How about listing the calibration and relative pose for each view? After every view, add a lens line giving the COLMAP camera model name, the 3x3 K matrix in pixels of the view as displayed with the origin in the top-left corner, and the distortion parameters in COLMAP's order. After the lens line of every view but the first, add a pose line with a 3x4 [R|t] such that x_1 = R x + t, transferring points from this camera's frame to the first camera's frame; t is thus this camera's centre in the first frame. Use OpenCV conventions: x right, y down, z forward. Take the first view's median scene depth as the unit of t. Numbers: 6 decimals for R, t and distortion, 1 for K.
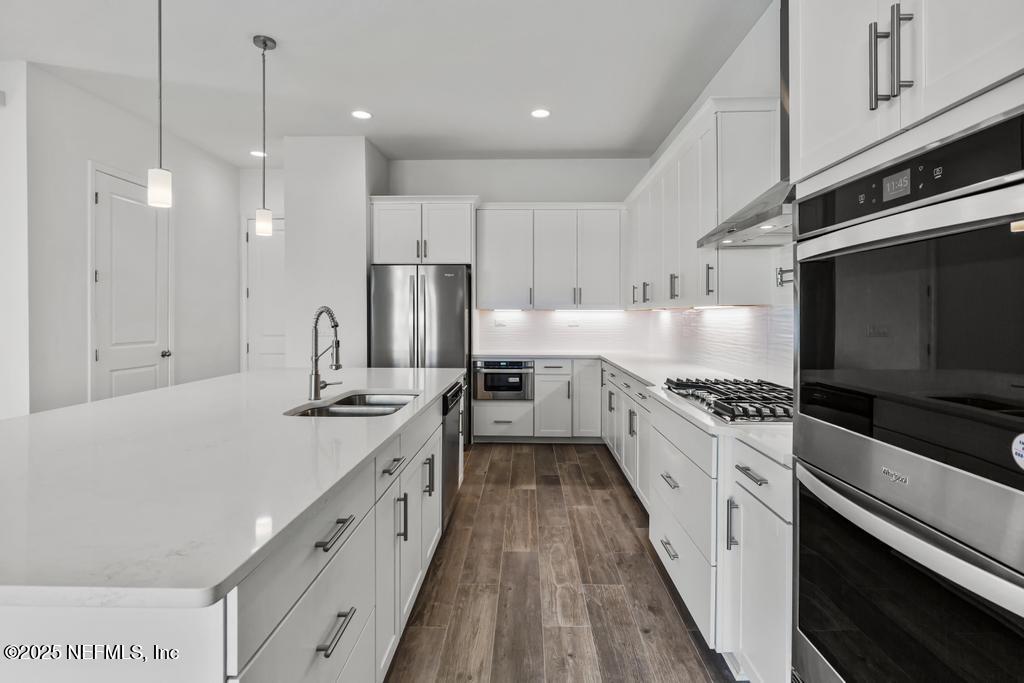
lens RADIAL K [[527.6, 0, 499.1], [0, 527.6, 317.2], [0, 0, 1]] dist [0.002173, 0.000336]
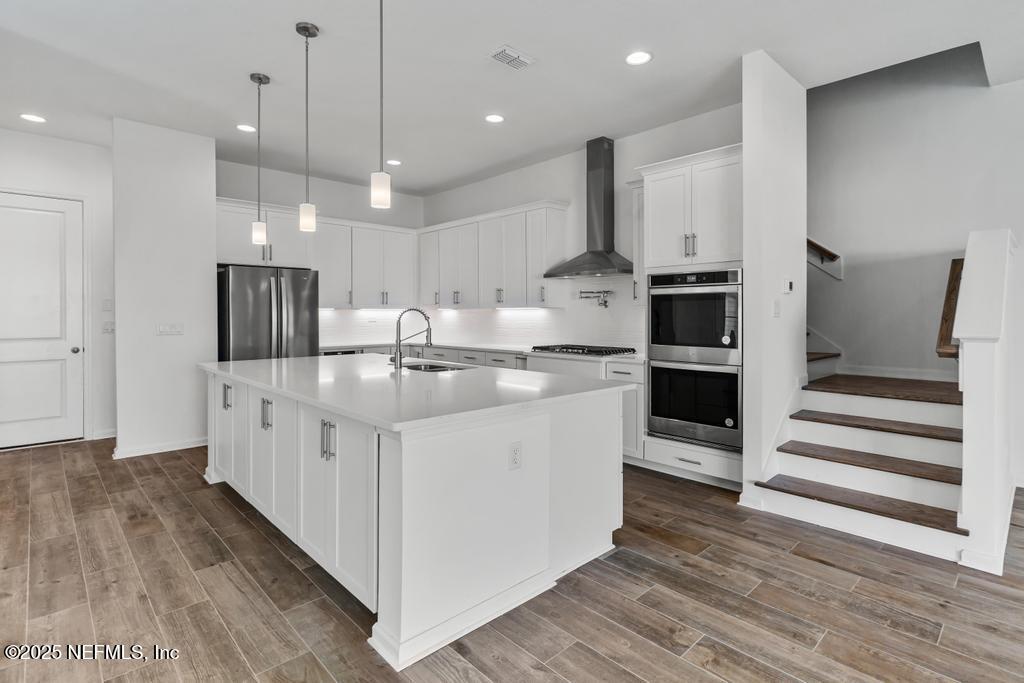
lens RADIAL K [[501.1, 0, 510.5], [0, 501.1, 318.0], [0, 0, 1]] dist [0.002367, 0.000903]
pose [[0.689306, -0.006256, 0.724443, -1.043707], [0.000588, 0.999967, 0.008075, 0.001342], [-0.724470, -0.005140, 0.689287, -0.204230]]
